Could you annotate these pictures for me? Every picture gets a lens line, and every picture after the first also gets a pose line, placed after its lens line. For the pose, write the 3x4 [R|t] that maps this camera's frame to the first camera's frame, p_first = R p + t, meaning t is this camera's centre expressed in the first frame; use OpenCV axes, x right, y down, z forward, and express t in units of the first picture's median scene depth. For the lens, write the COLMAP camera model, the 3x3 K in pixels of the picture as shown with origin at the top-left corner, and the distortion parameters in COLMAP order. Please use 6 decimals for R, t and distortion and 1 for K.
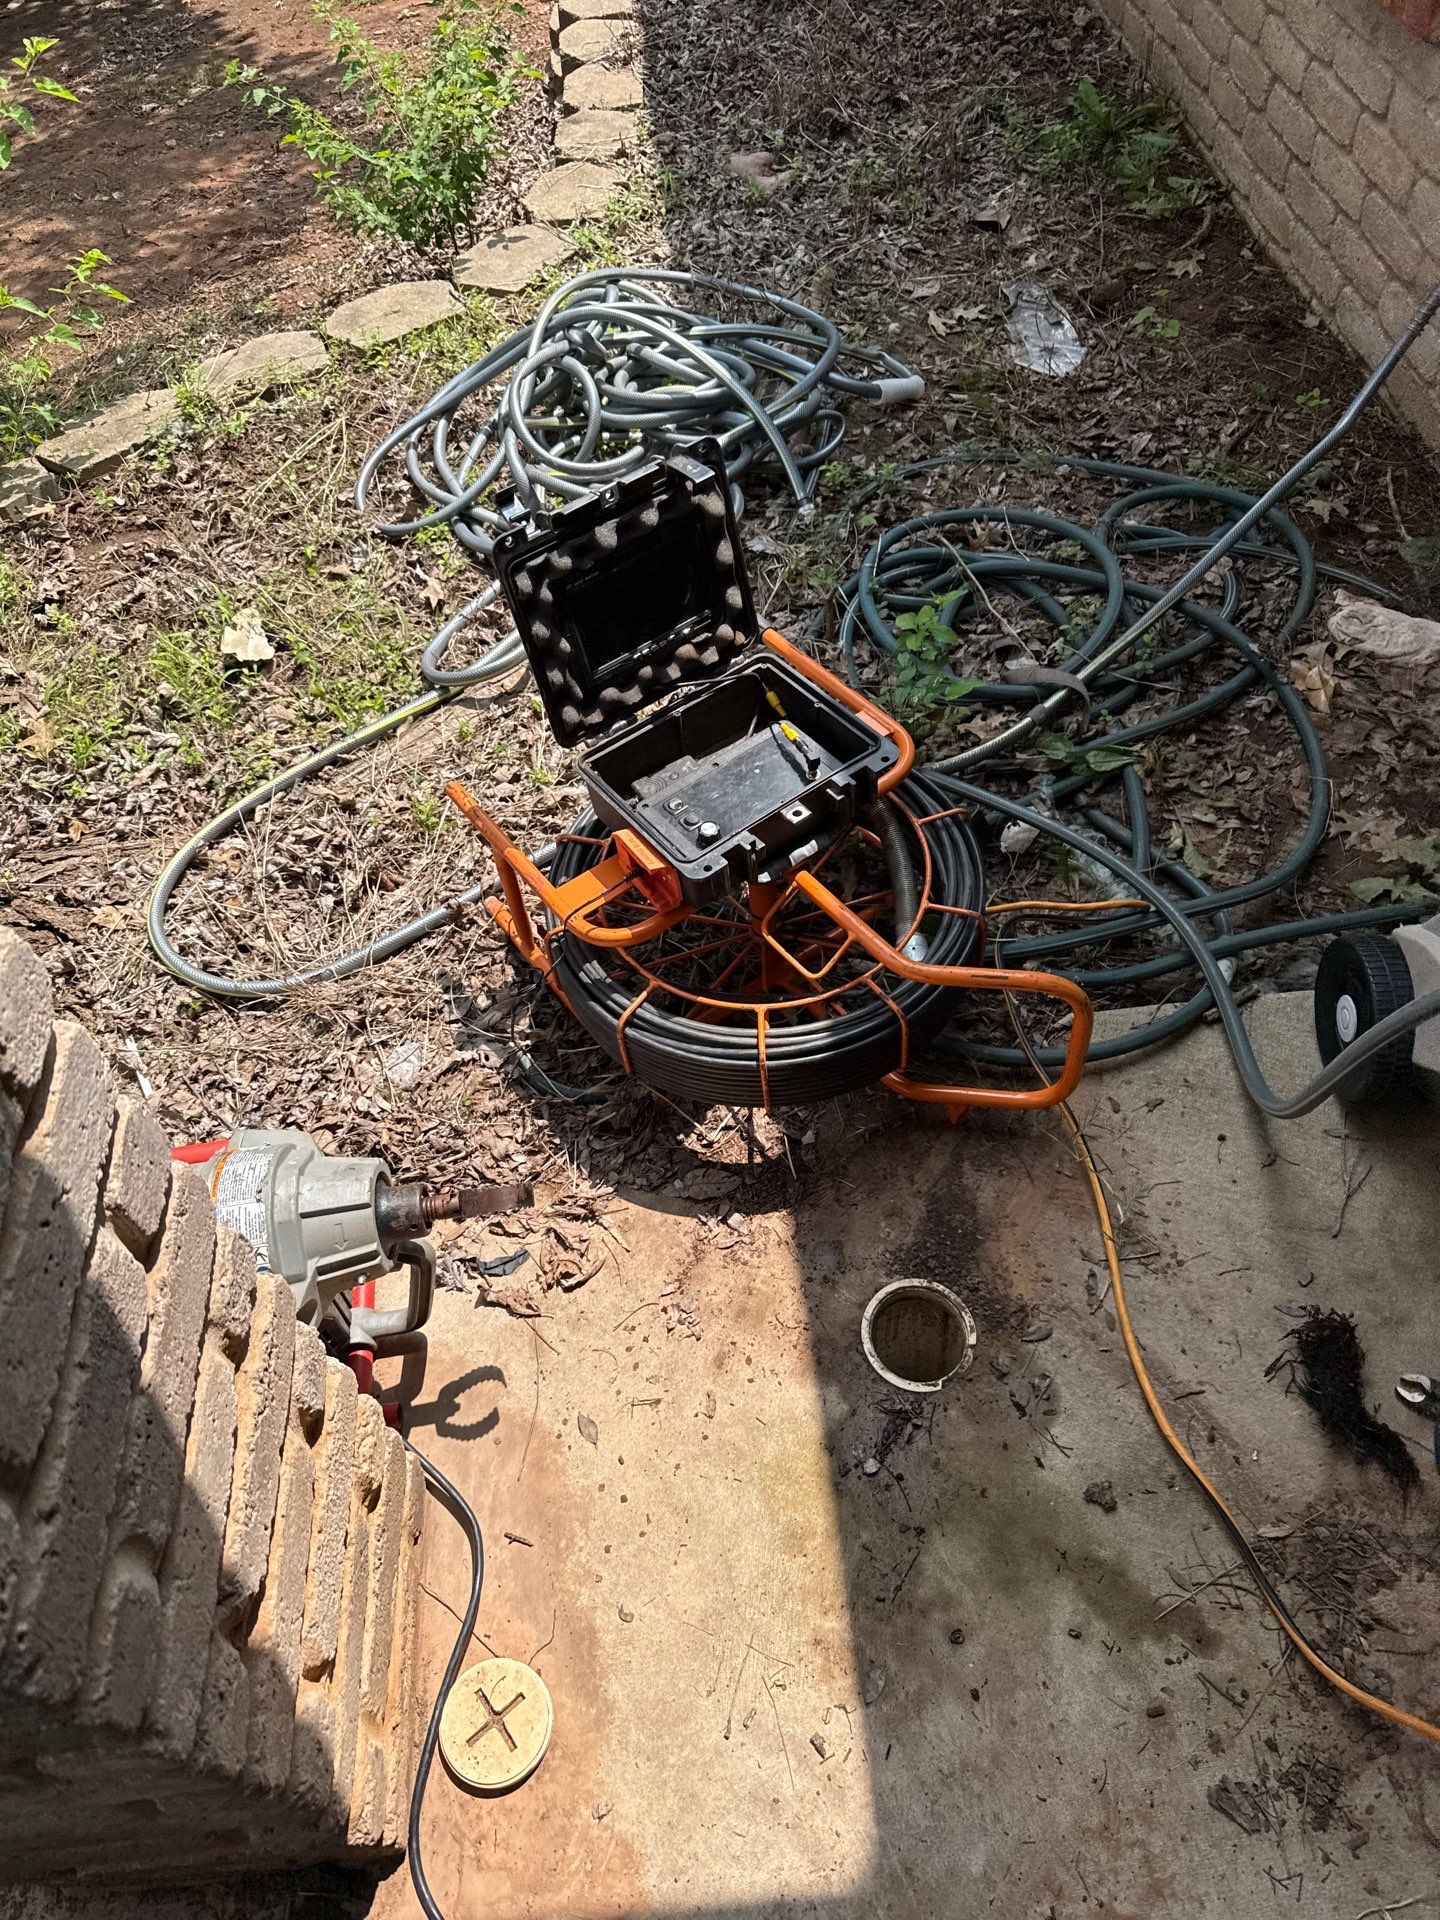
lens RADIAL K [[1371.3, 0, 712.3], [0, 1371.3, 935.2], [0, 0, 1]] dist [0.010831, -0.032092]
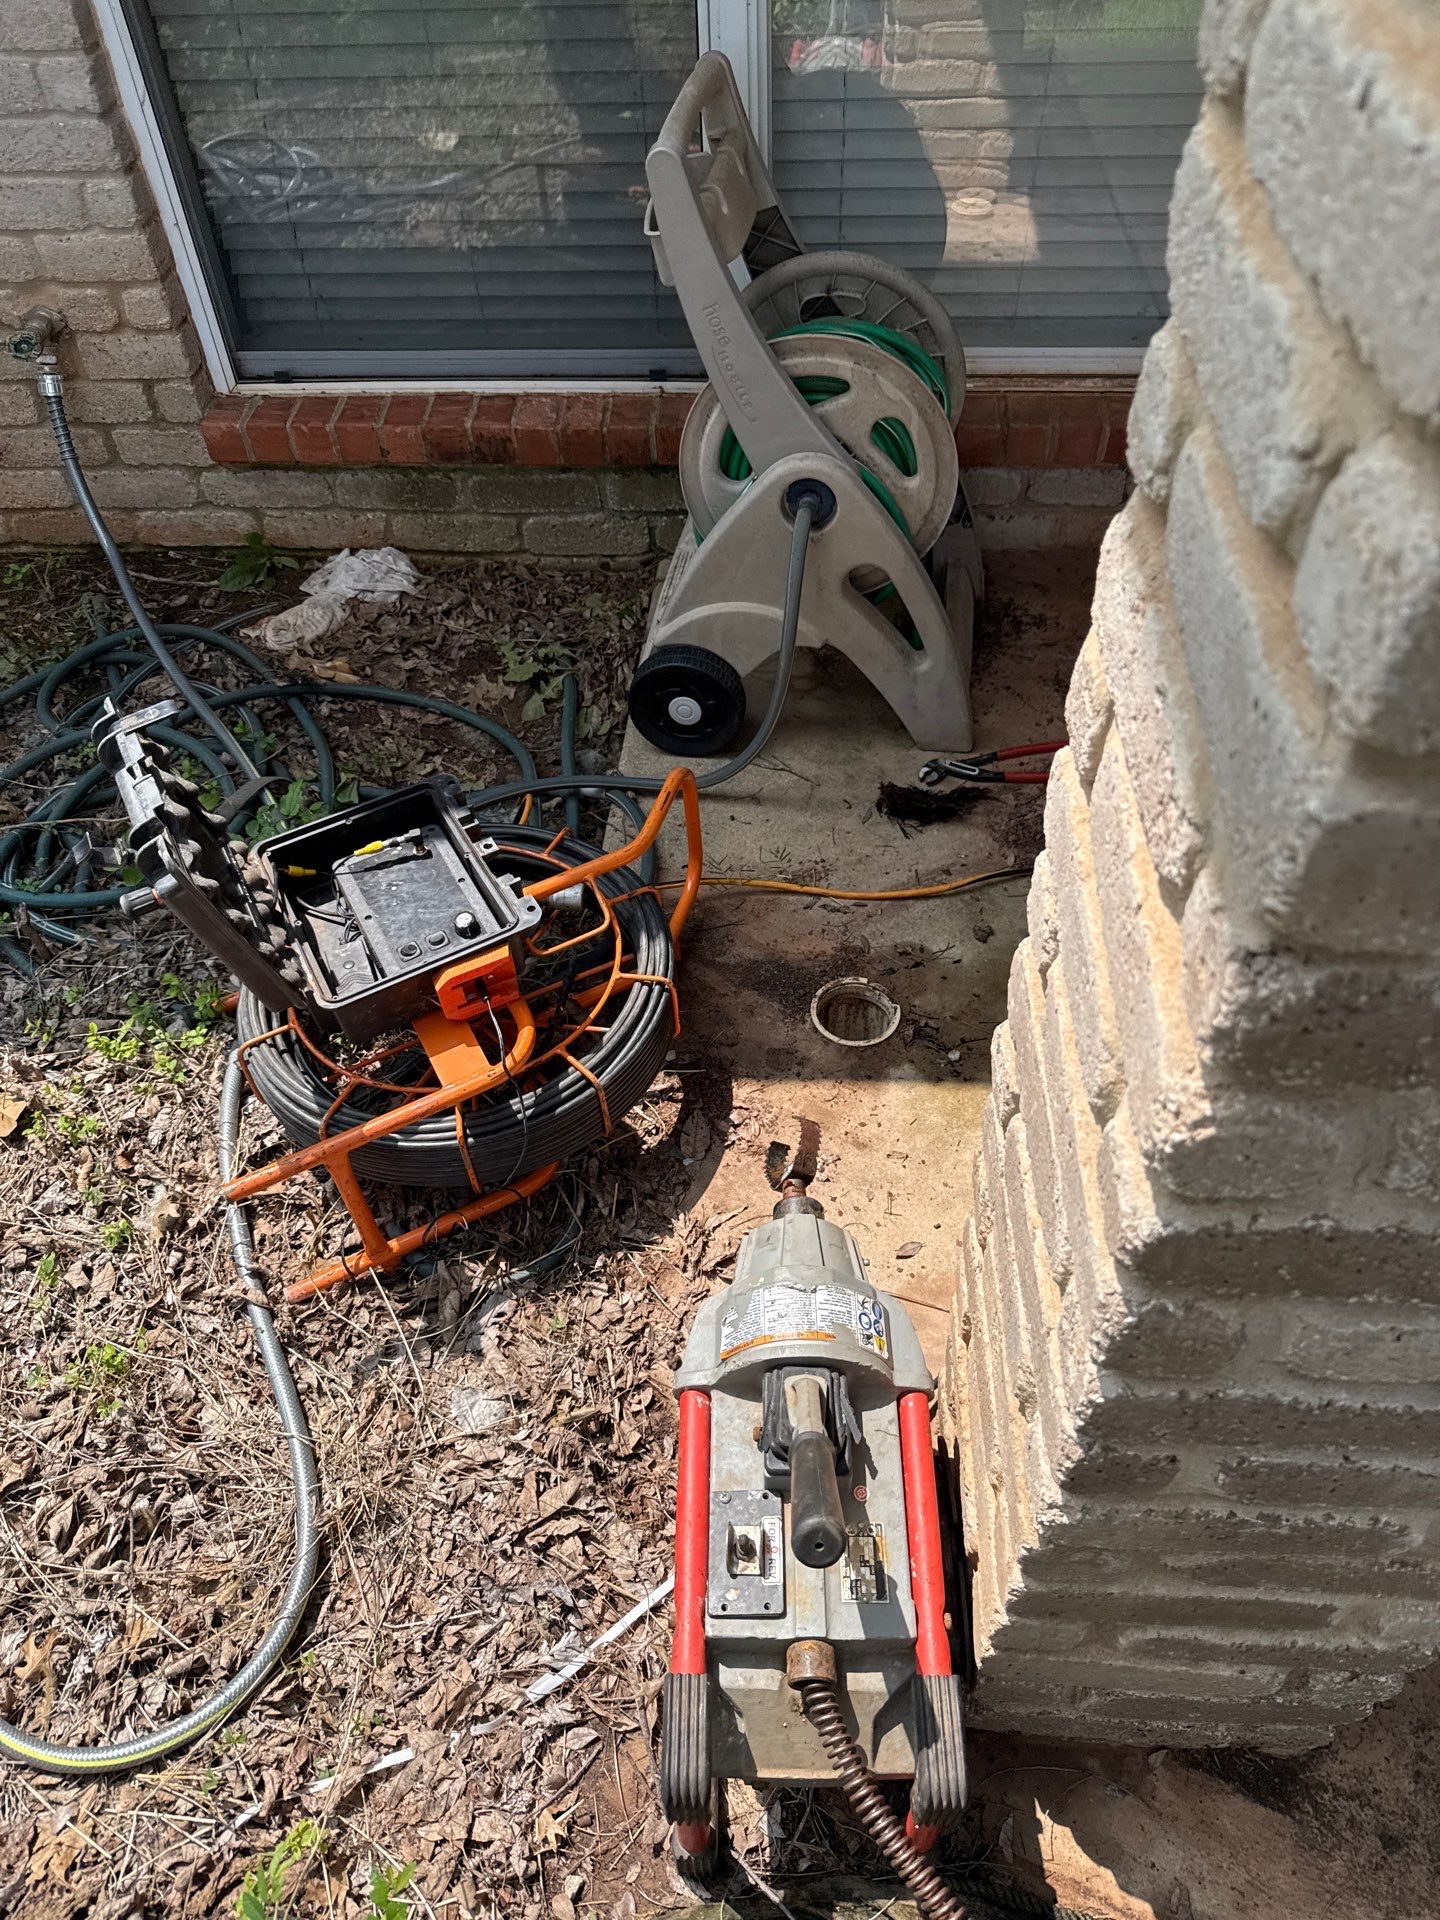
lens RADIAL K [[1371.3, 0, 735.0], [0, 1371.3, 937.0], [0, 0, 1]] dist [0.010831, -0.032092]
pose [[0.131529, -0.669619, 0.730965, -0.524752], [0.783226, 0.522198, 0.337440, -0.184687], [-0.607665, 0.528128, 0.593147, 0.193217]]
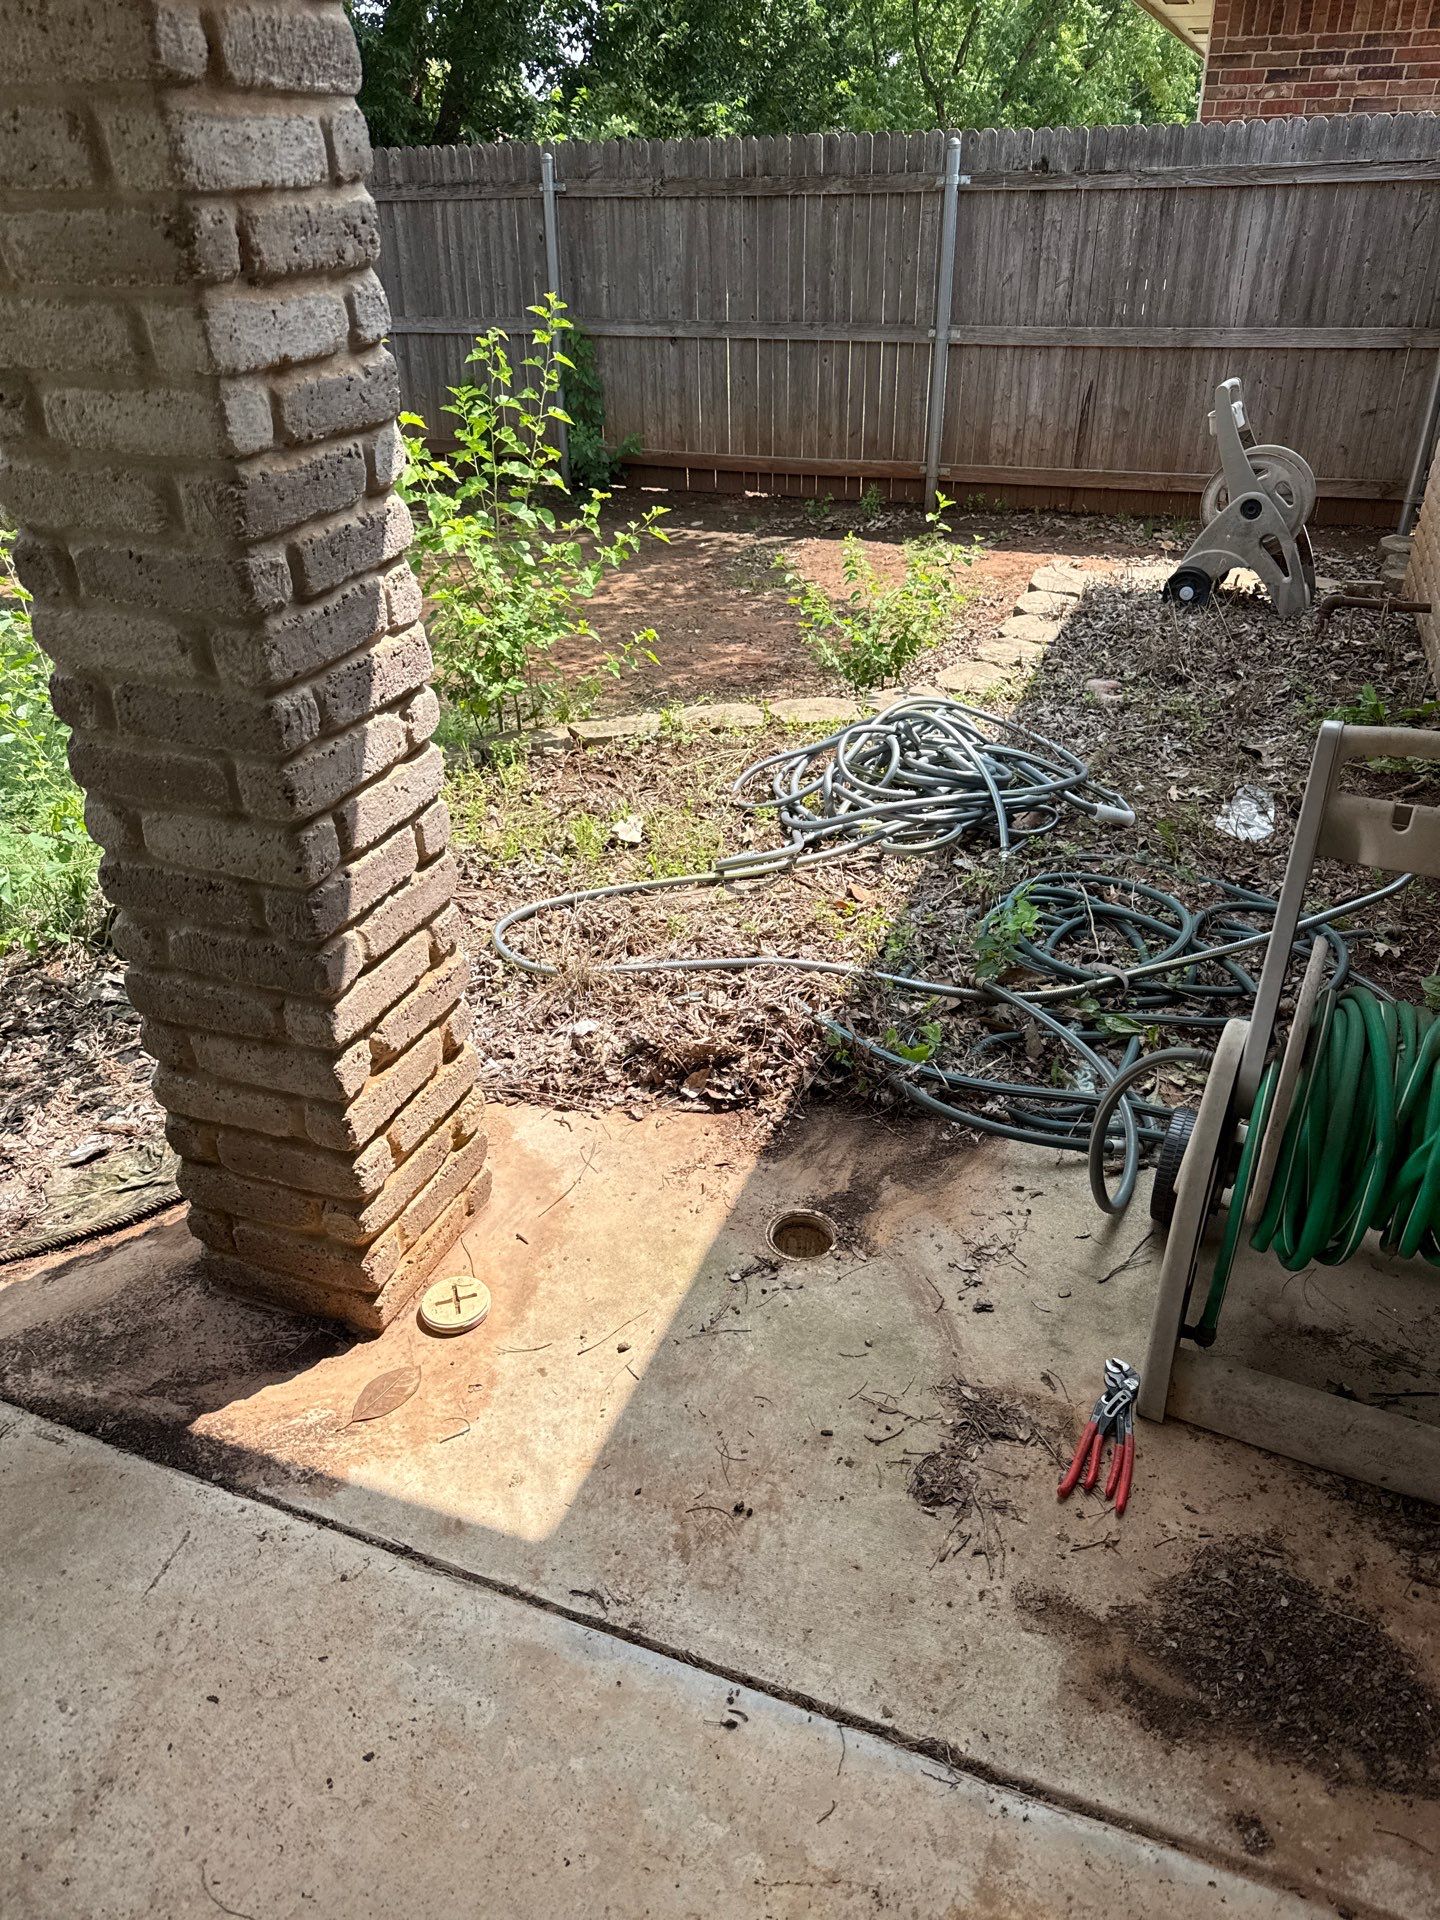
lens RADIAL K [[1371.3, 0, 708.0], [0, 1371.3, 927.7], [0, 0, 1]] dist [0.010831, -0.032092]
pose [[0.897410, 0.270972, -0.348181, 0.343710], [-0.378785, 0.877844, -0.293106, 0.331692], [0.226225, 0.394922, 0.890426, -0.362641]]
